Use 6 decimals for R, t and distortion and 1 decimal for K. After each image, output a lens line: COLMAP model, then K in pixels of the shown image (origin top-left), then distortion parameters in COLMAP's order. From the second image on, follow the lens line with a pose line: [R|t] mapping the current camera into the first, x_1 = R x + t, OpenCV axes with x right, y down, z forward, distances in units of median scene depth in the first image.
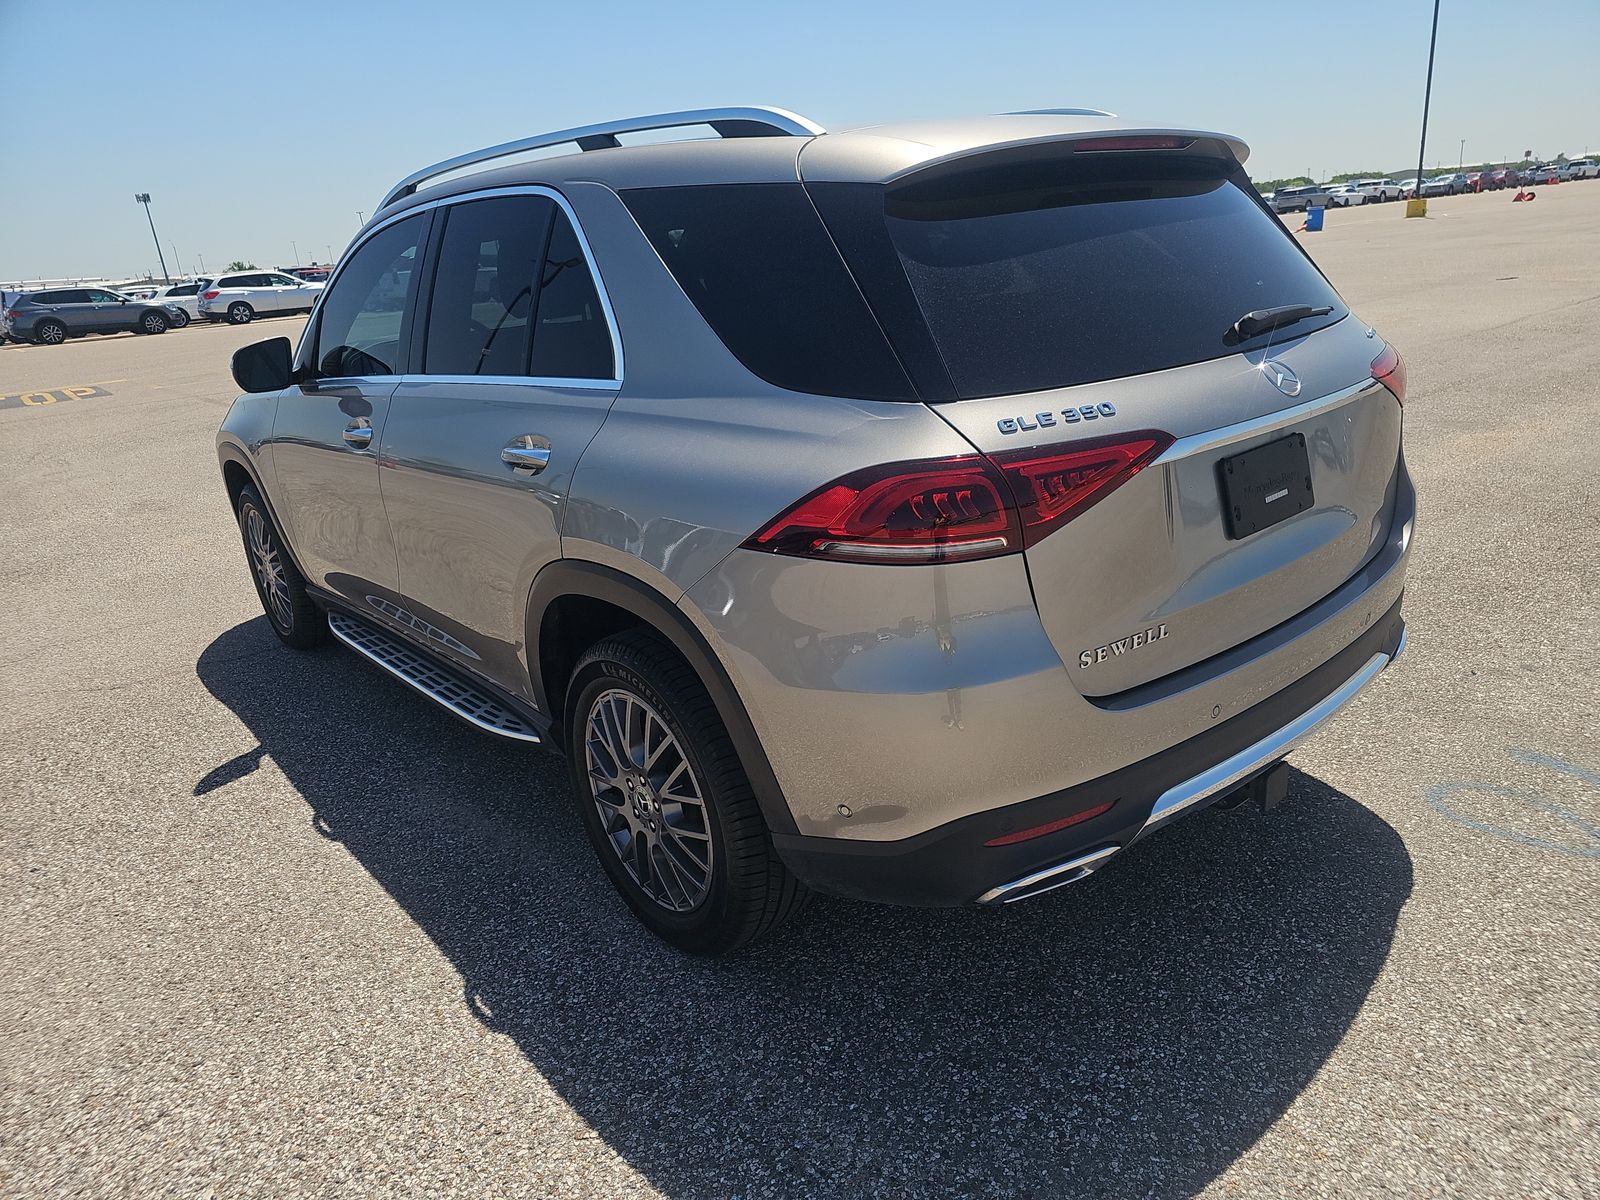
lens RADIAL K [[1022.0, 0, 799.5], [0, 1022.0, 675.0], [0, 0, 1]] dist [0.024758, -0.029583]
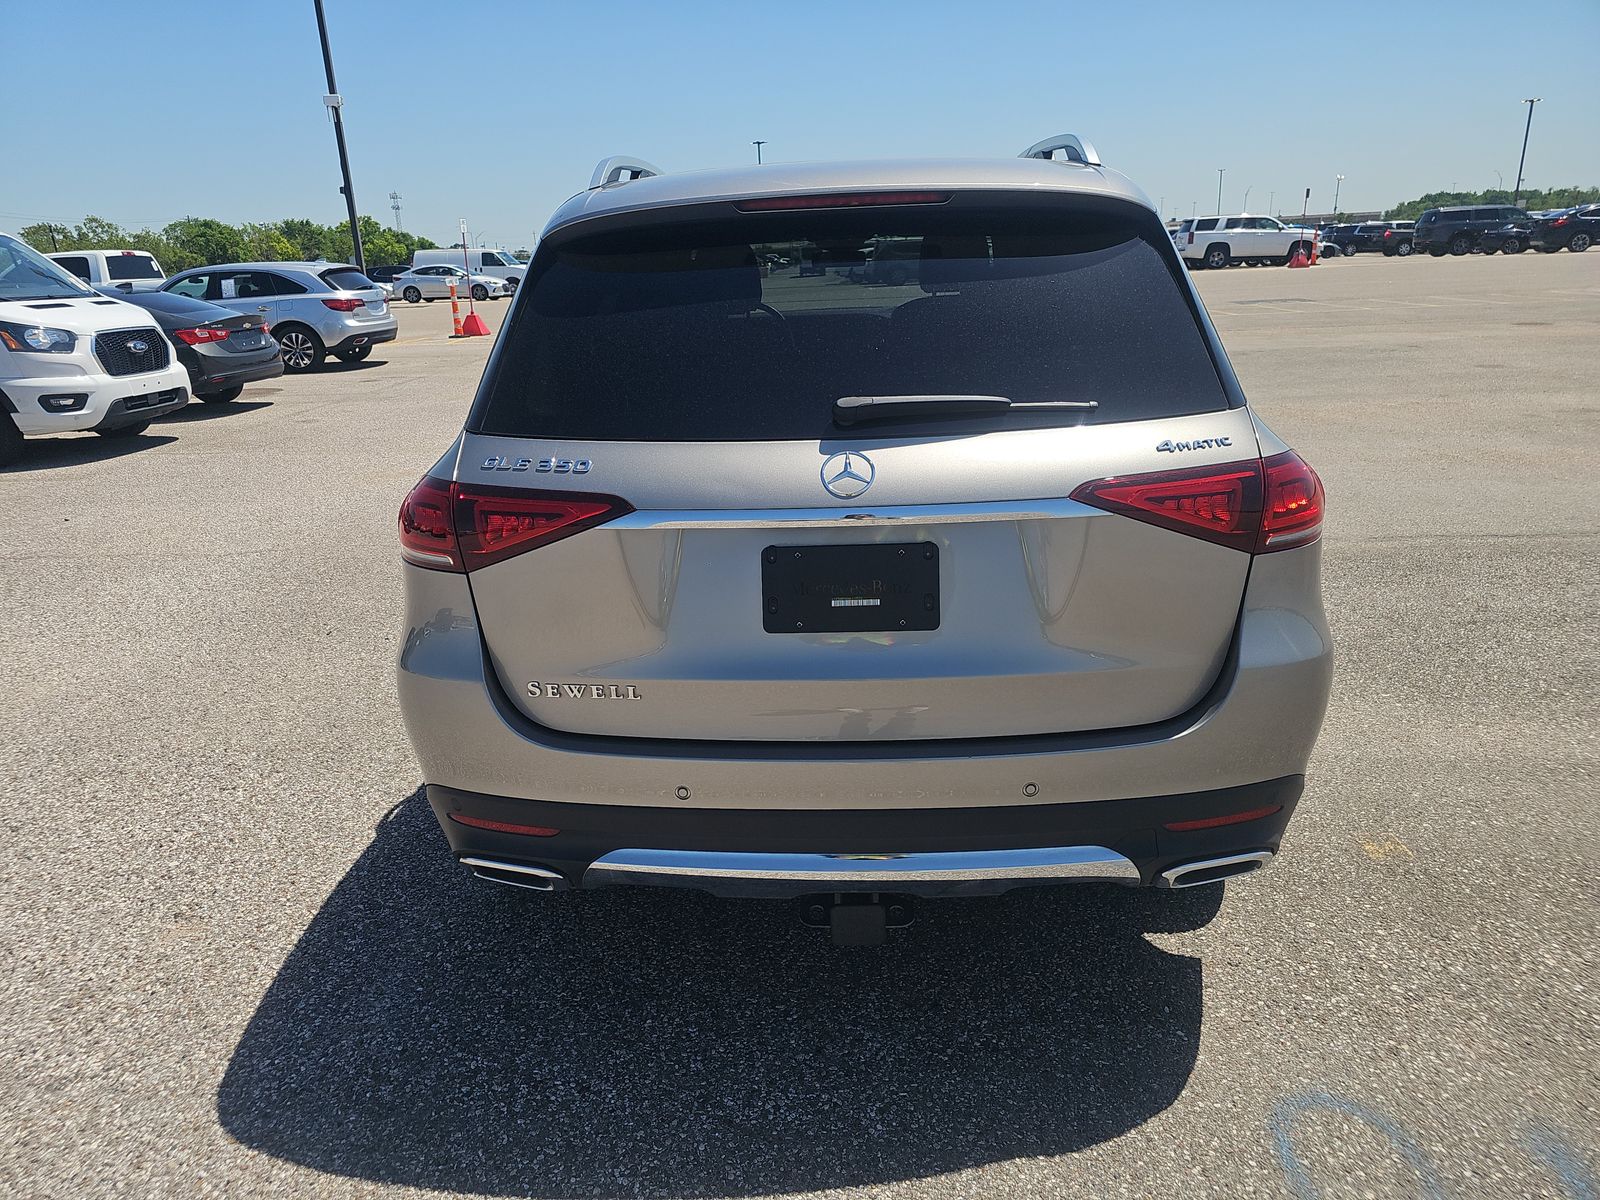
lens RADIAL K [[1054.7, 0, 798.7], [0, 1054.7, 642.7], [0, 0, 1]] dist [0.038826, -0.032189]
pose [[0.725905, 0.291294, -0.623065, 1.059849], [-0.276521, 0.953051, 0.123406, -0.252127], [0.629761, 0.082710, 0.772373, 0.285847]]
